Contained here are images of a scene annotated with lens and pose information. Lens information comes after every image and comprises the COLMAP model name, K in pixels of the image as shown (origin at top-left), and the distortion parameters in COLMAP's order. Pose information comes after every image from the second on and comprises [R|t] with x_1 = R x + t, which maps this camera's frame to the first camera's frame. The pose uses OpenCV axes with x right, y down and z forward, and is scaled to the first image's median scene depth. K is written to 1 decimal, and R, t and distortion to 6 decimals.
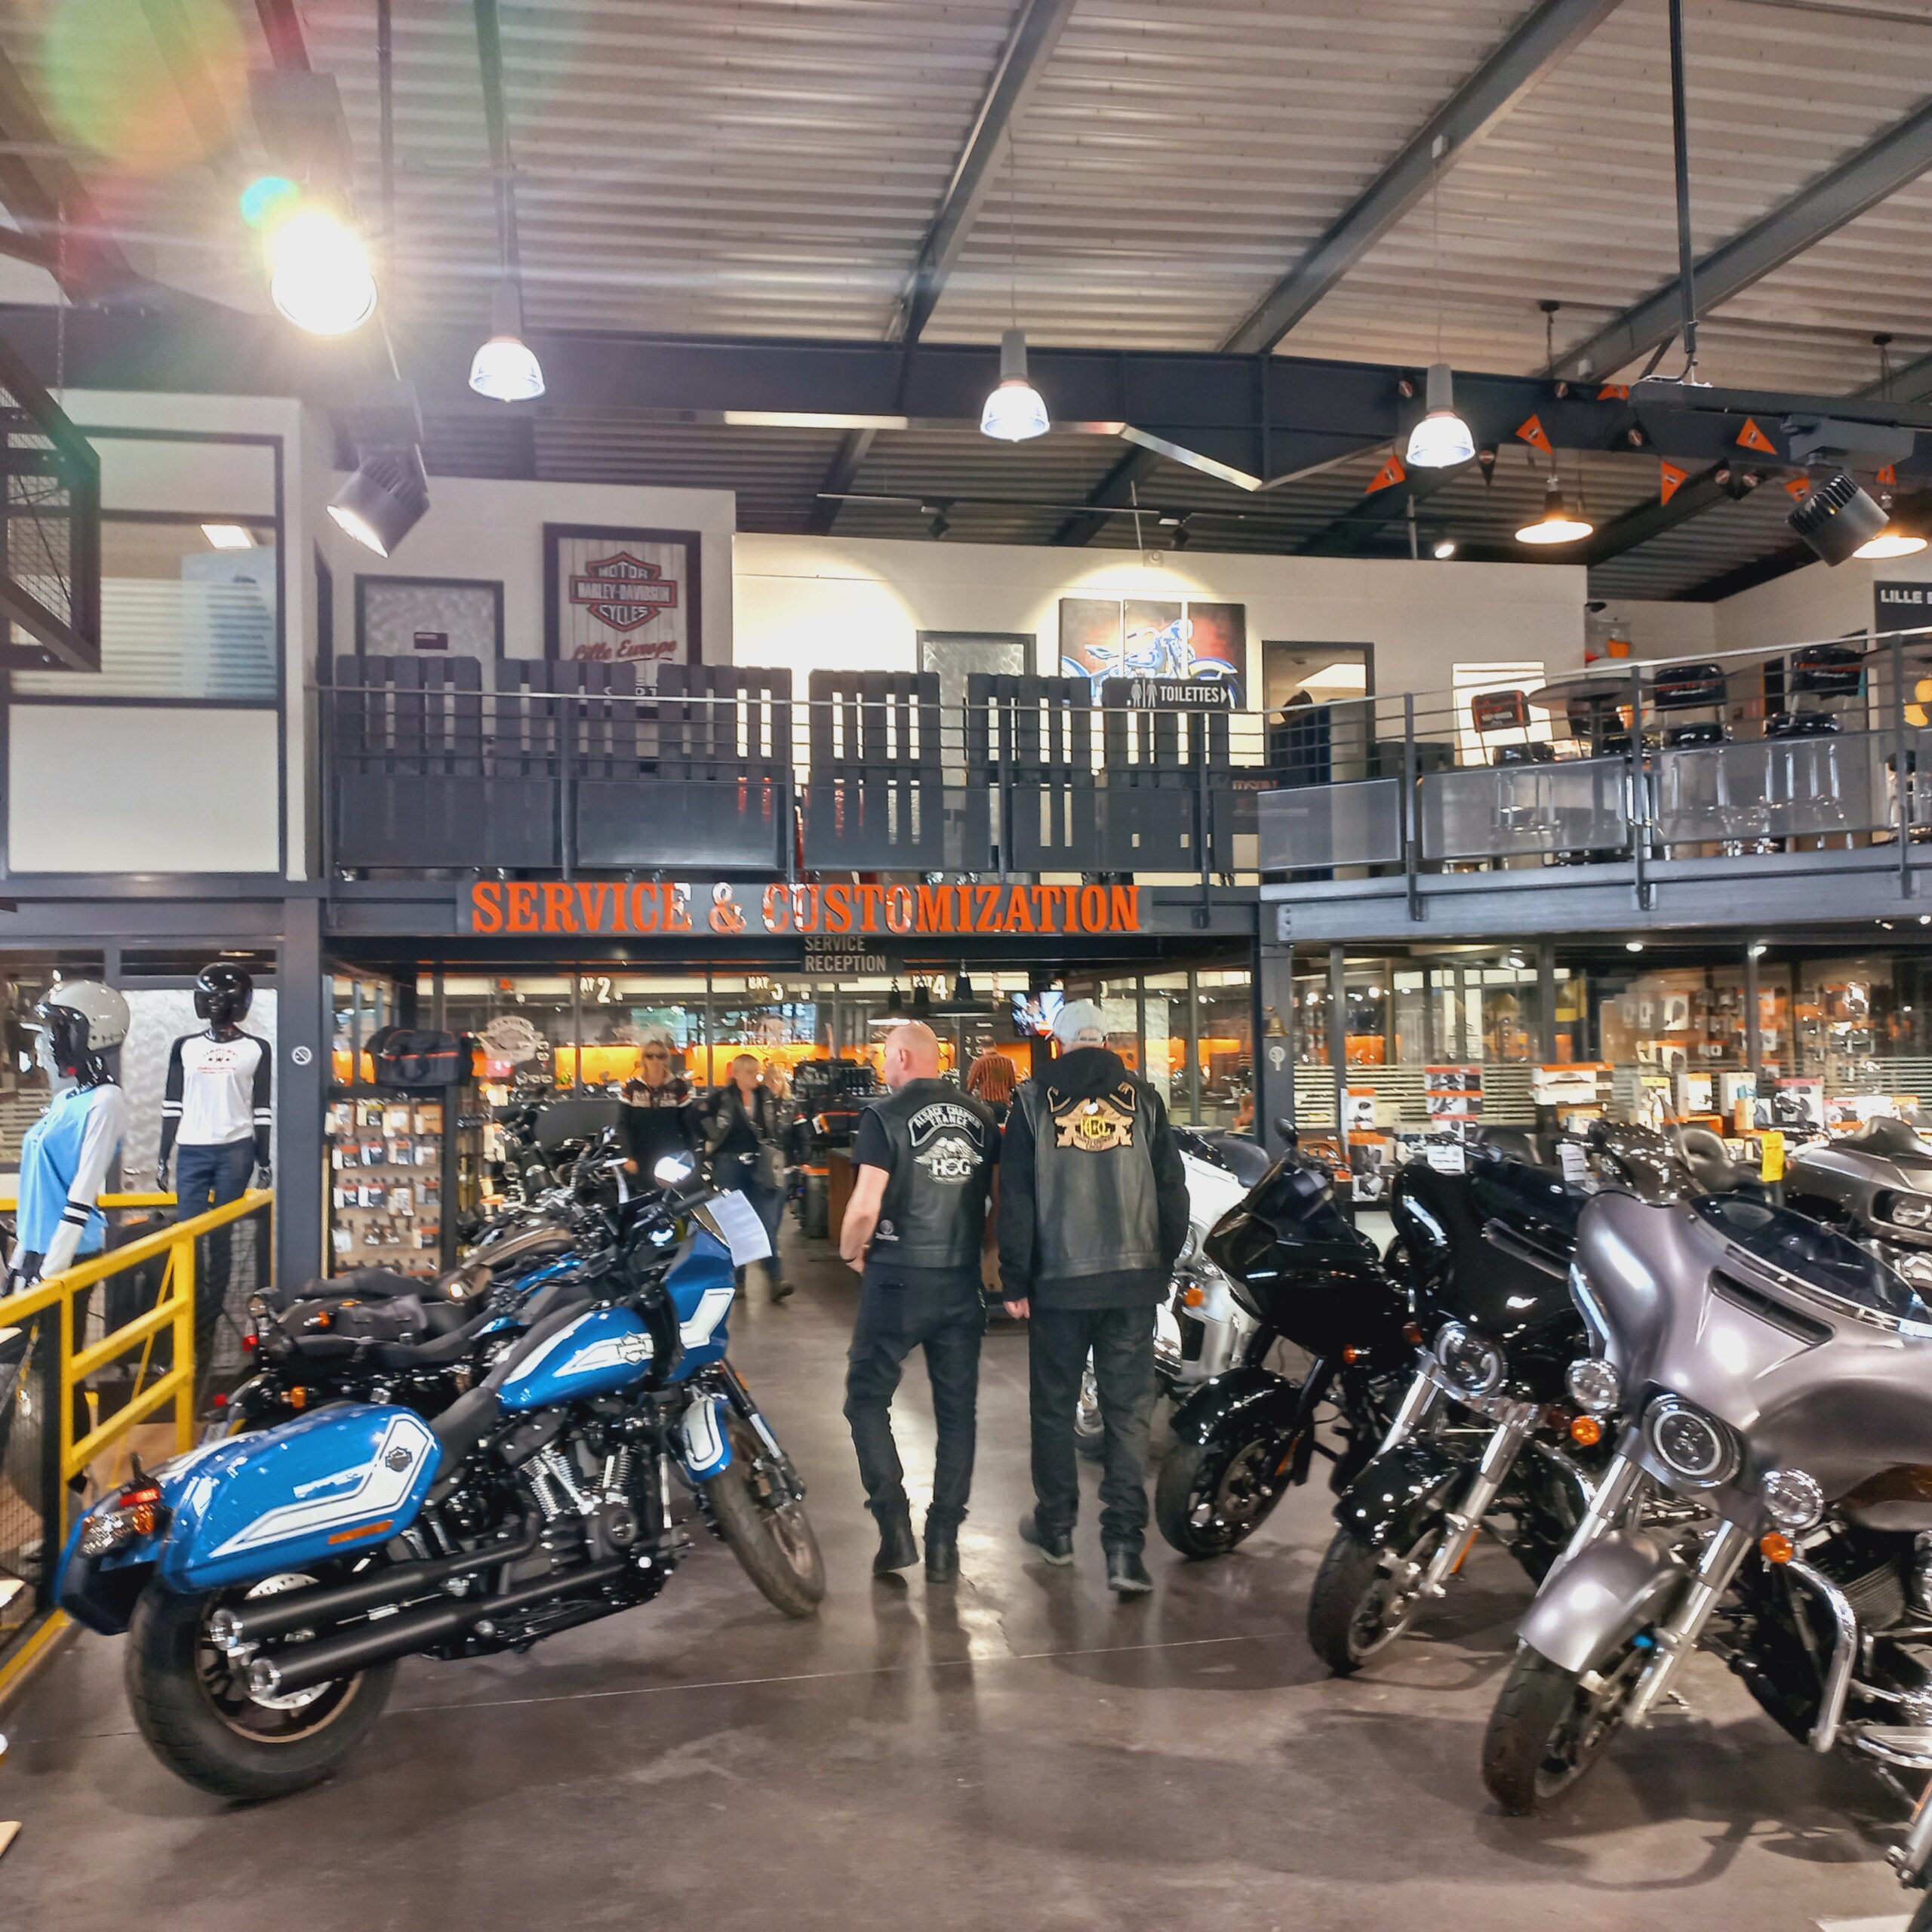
lens RADIAL K [[1833.4, 0, 961.8], [0, 1833.4, 968.5], [0, 0, 1]] dist [0.112228, -0.168155]
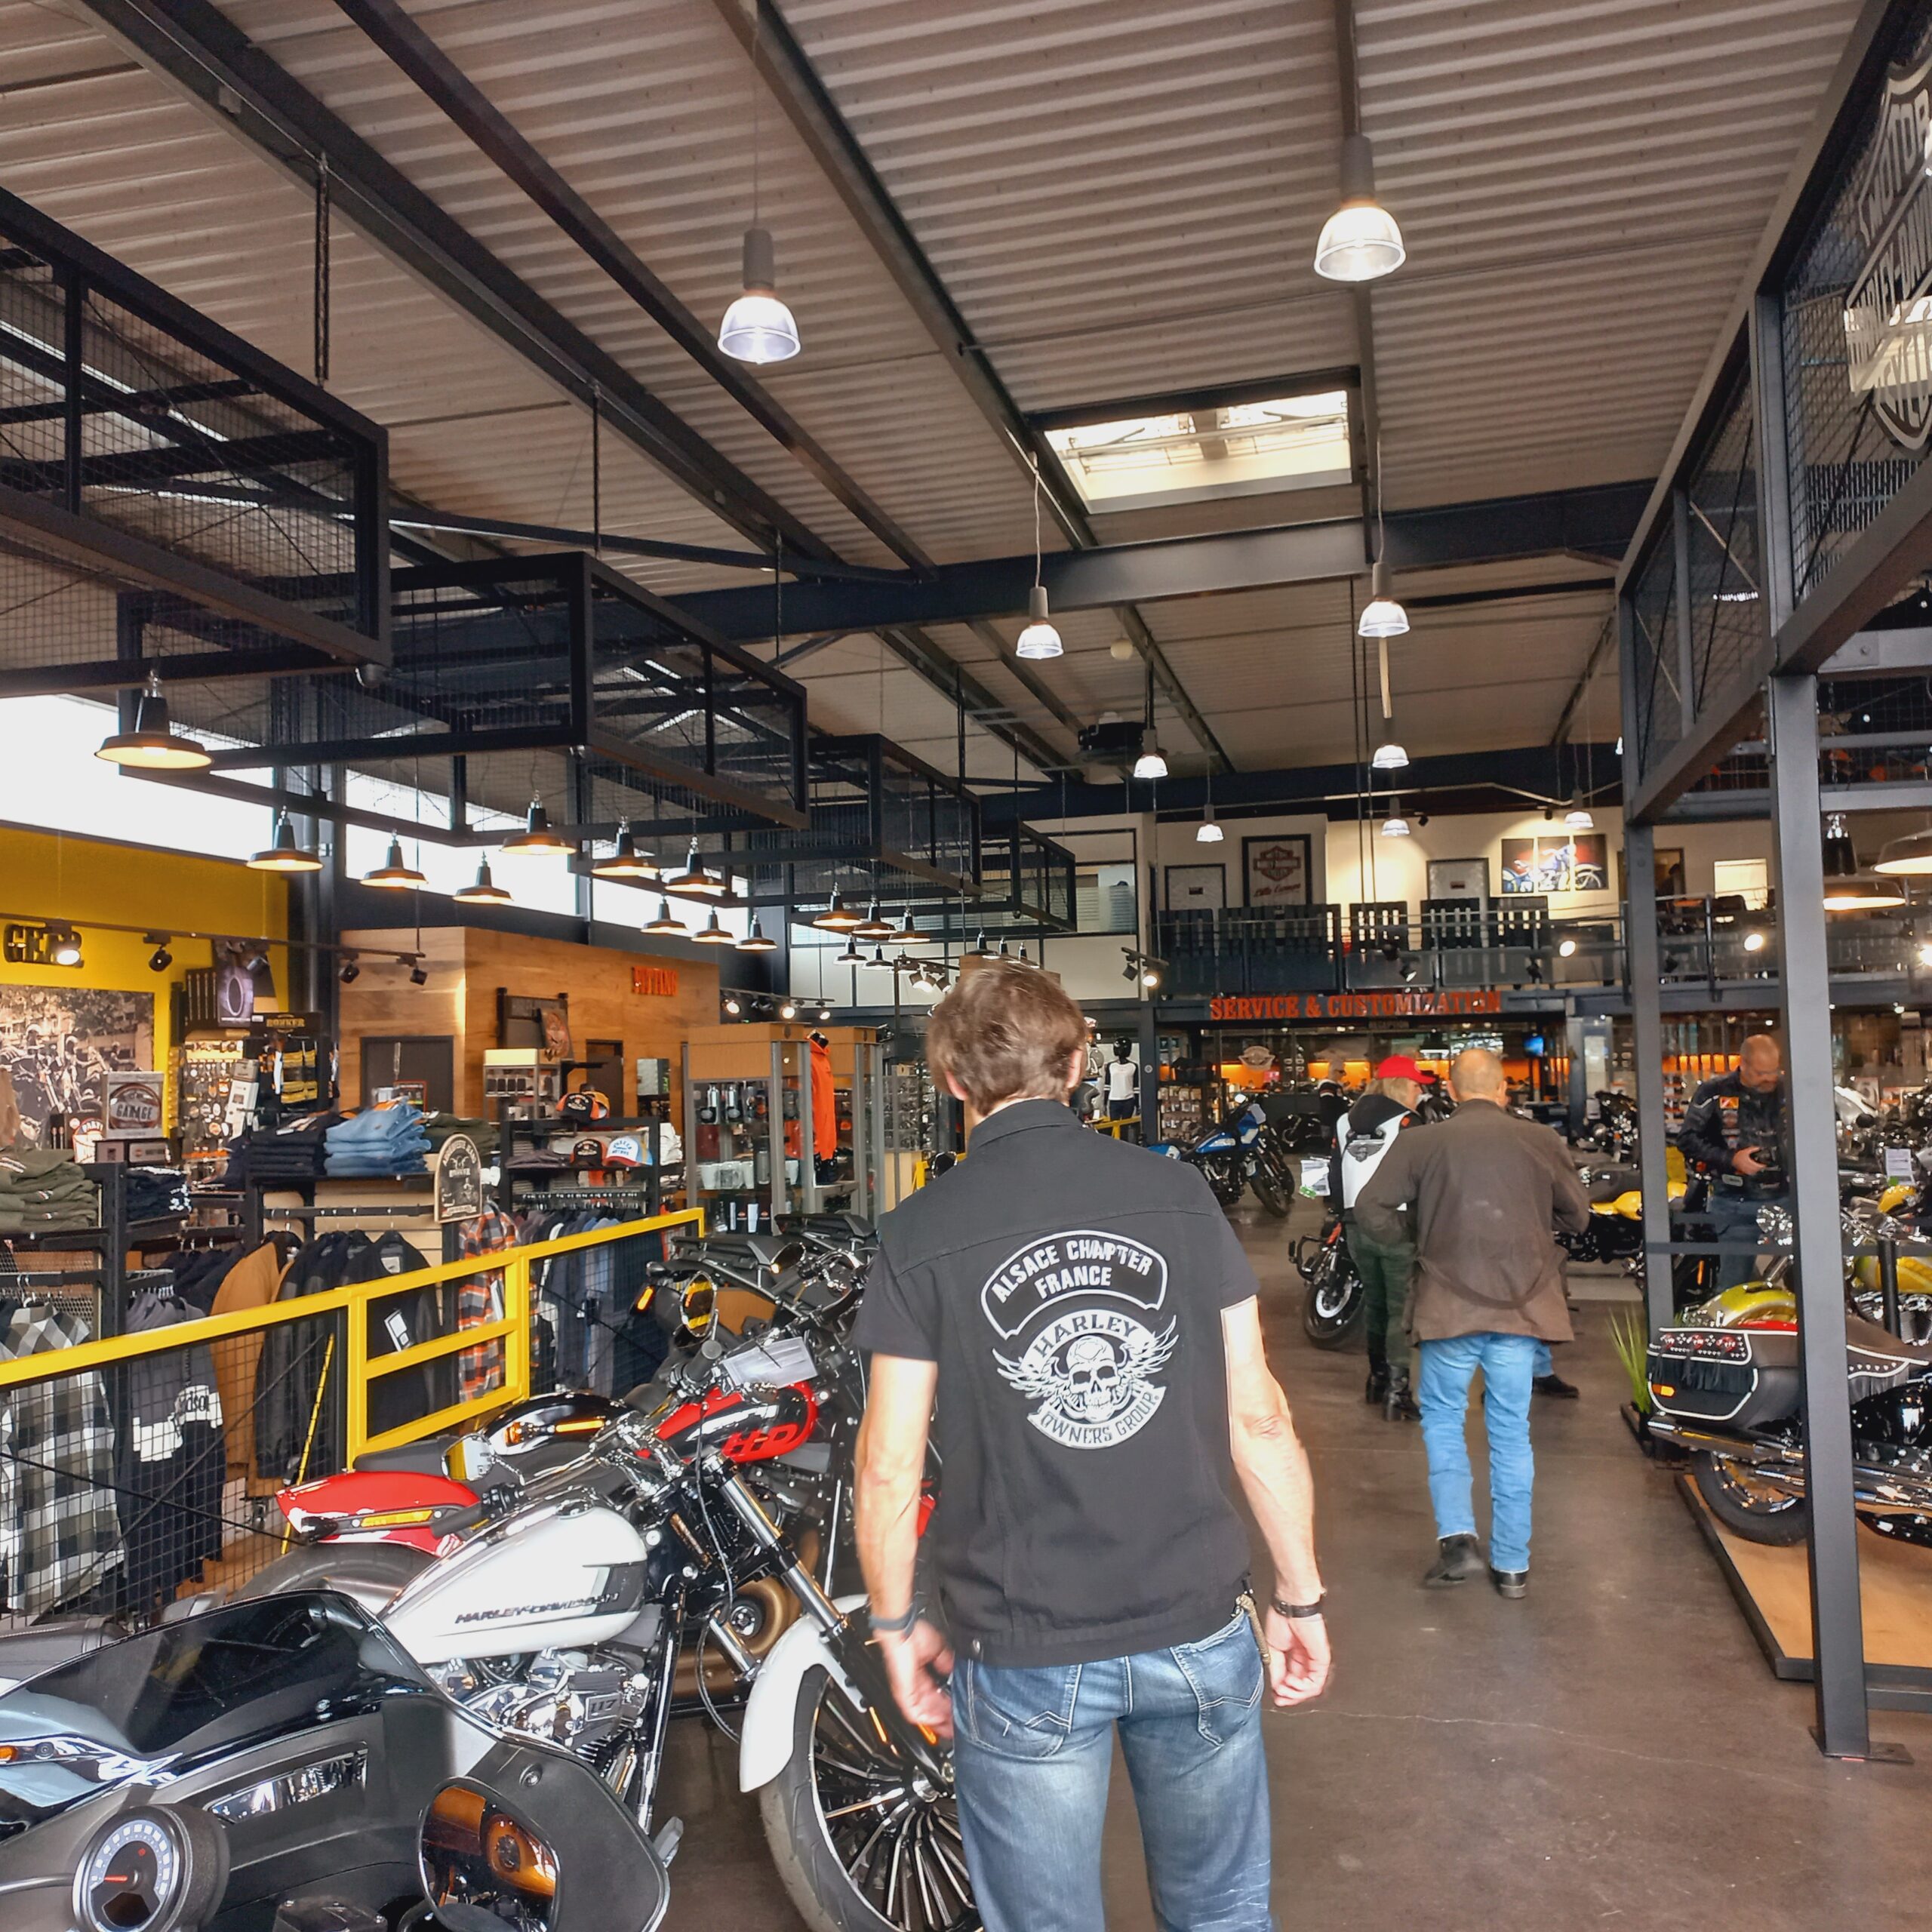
lens RADIAL K [[1868.9, 0, 966.0], [0, 1868.9, 966.0], [0, 0, 1]] dist [0.088979, -0.149005]
pose [[0.904671, -0.030712, -0.425001, 0.518006], [0.026211, 0.999521, -0.016436, -0.059514], [0.425303, 0.003730, 0.905043, -1.445086]]
